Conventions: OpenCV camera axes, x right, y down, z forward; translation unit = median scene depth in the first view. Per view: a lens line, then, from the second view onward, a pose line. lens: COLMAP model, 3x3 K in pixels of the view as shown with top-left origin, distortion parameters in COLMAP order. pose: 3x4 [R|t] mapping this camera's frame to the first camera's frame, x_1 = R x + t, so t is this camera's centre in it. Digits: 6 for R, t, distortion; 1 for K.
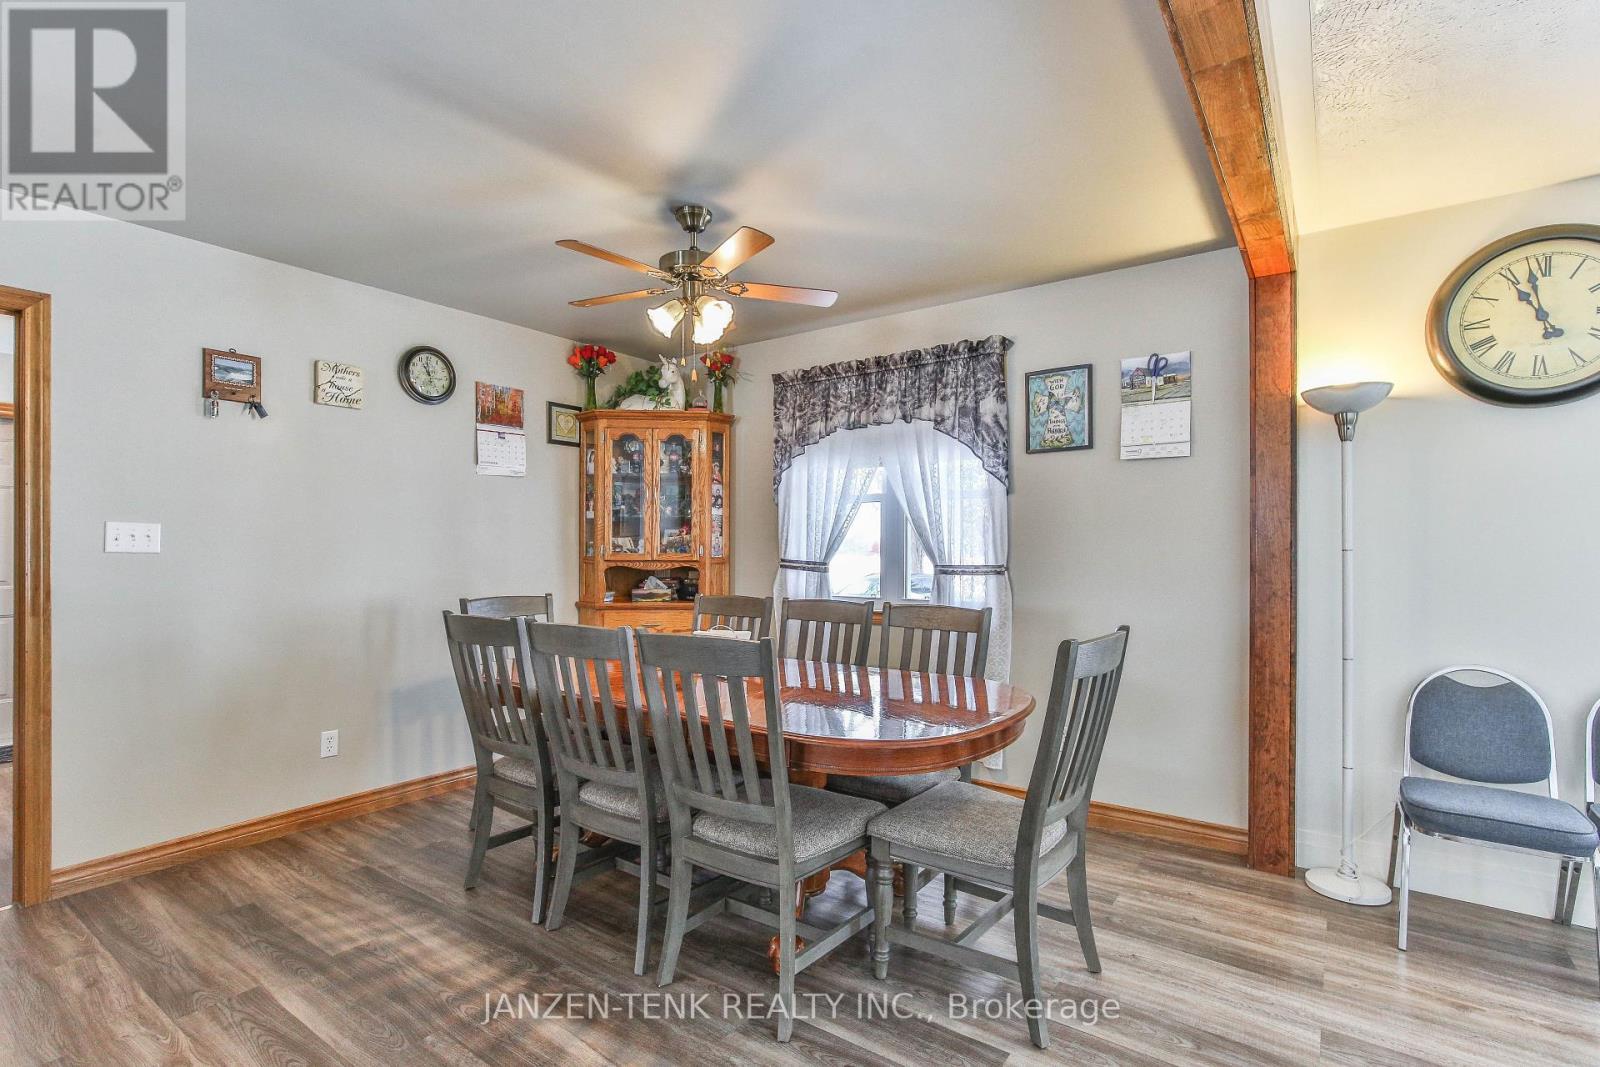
lens RADIAL K [[769.5, 0, 788.3], [0, 769.5, 545.5], [0, 0, 1]] dist [-0.004882, -0.000806]
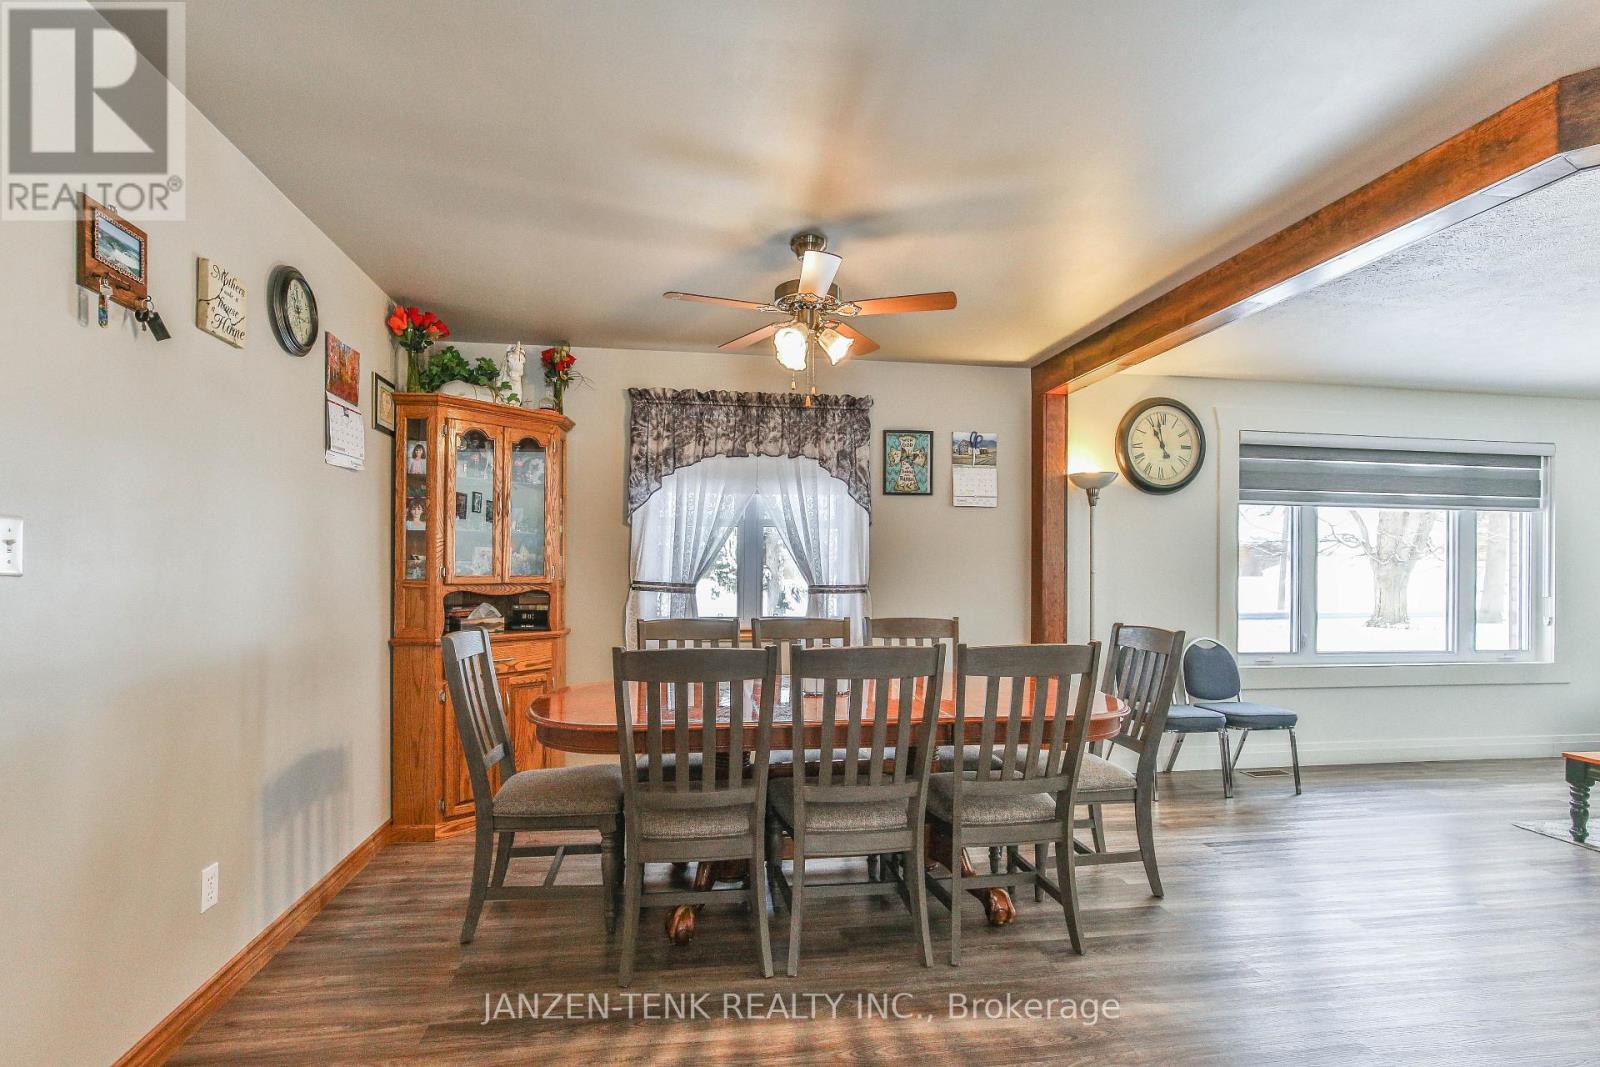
lens RADIAL K [[759.1, 0, 781.5], [0, 759.1, 570.8], [0, 0, 1]] dist [-0.000676, 0.000713]
pose [[0.712153, 0.002126, 0.702021, -0.671683], [-0.006703, 0.999970, 0.003771, 0.000226], [-0.701993, -0.007391, 0.712146, 0.240202]]
